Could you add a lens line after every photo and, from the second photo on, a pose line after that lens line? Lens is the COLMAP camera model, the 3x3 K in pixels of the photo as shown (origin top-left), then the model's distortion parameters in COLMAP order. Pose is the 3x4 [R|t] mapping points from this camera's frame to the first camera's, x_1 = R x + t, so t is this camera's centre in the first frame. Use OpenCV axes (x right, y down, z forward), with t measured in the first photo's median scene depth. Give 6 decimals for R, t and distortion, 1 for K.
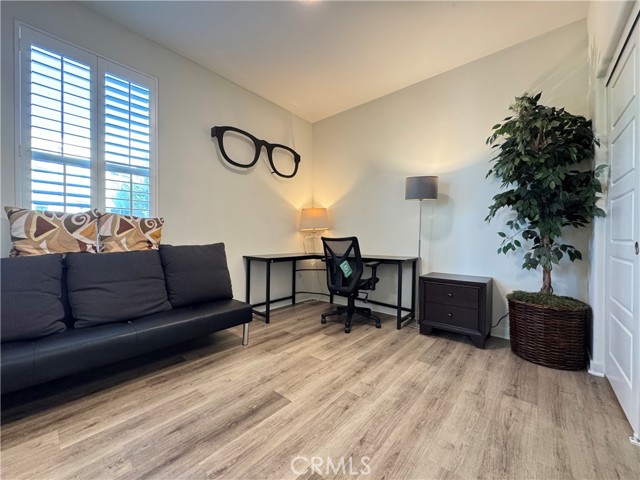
lens RADIAL K [[256.1, 0, 318.2], [0, 256.1, 237.5], [0, 0, 1]] dist [-0.003219, 0.000391]
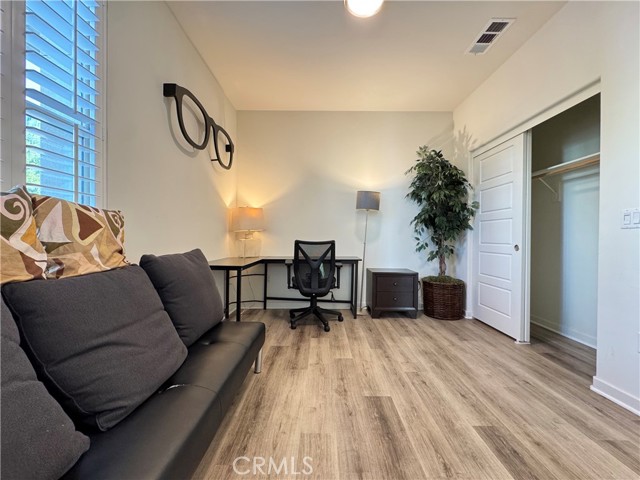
lens RADIAL K [[256.1, 0, 320.5], [0, 256.1, 237.5], [0, 0, 1]] dist [-0.003219, 0.000391]
pose [[0.761452, 0.003998, 0.648209, -0.752248], [-0.006840, 0.999975, 0.001867, -0.020772], [-0.648185, -0.005855, 0.761460, 0.274252]]
